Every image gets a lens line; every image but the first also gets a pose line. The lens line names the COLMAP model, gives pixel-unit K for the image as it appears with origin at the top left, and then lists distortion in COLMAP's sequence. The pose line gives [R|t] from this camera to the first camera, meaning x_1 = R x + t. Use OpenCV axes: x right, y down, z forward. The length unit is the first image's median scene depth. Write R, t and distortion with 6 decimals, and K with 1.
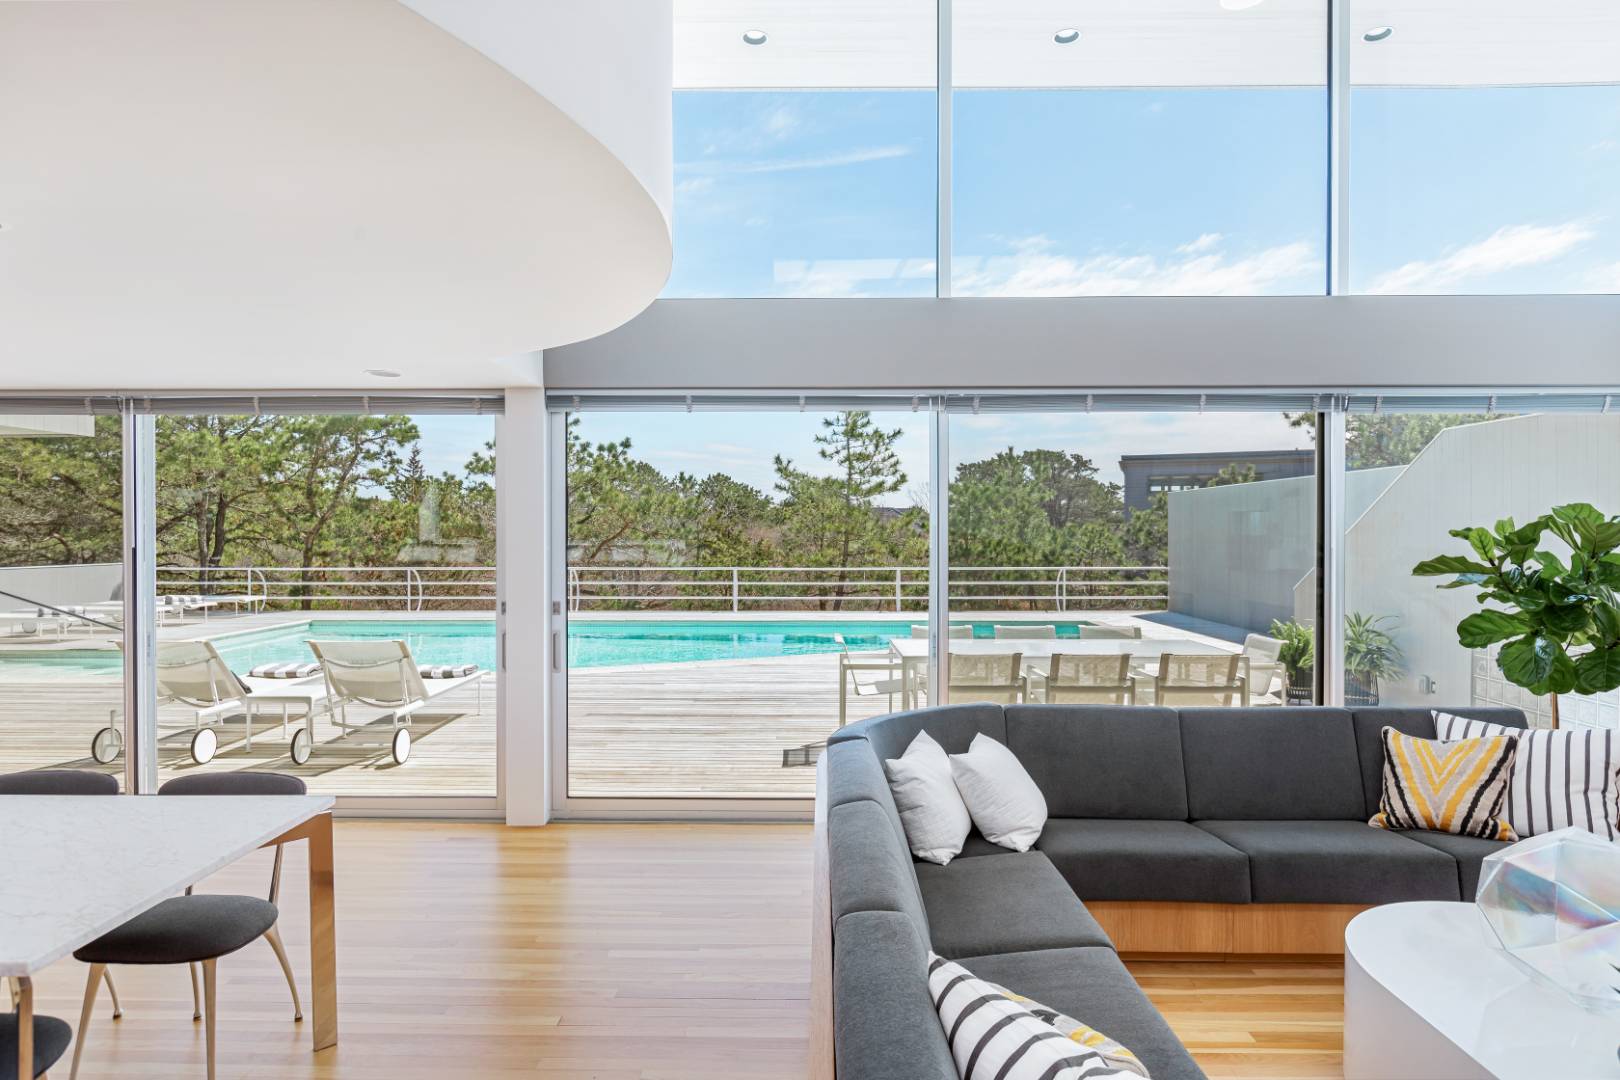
lens RADIAL K [[921.8, 0, 844.4], [0, 921.8, 537.3], [0, 0, 1]] dist [-0.016956, 0.001510]
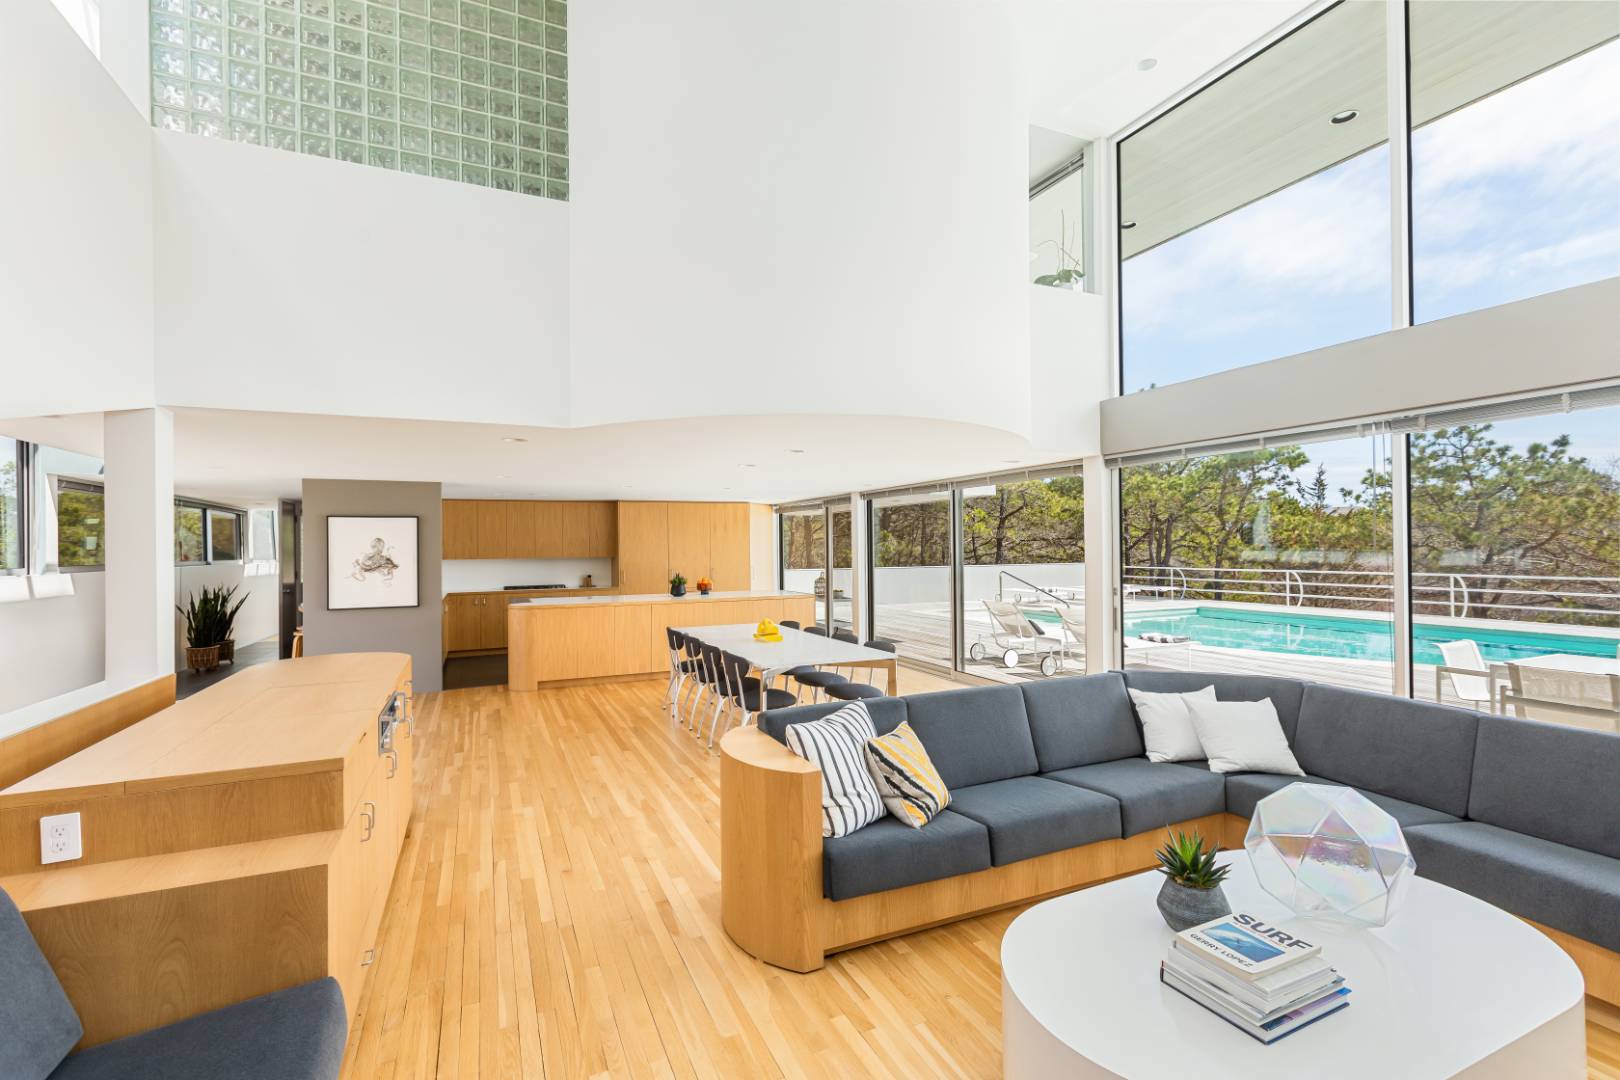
lens RADIAL K [[783.9, 0, 823.8], [0, 783.9, 543.3], [0, 0, 1]] dist [-0.003386, 0.000178]
pose [[0.423326, -0.010635, -0.905915, 0.202169], [0.009050, 0.999931, -0.007510, -0.000606], [0.905932, -0.005020, 0.423393, -0.006909]]
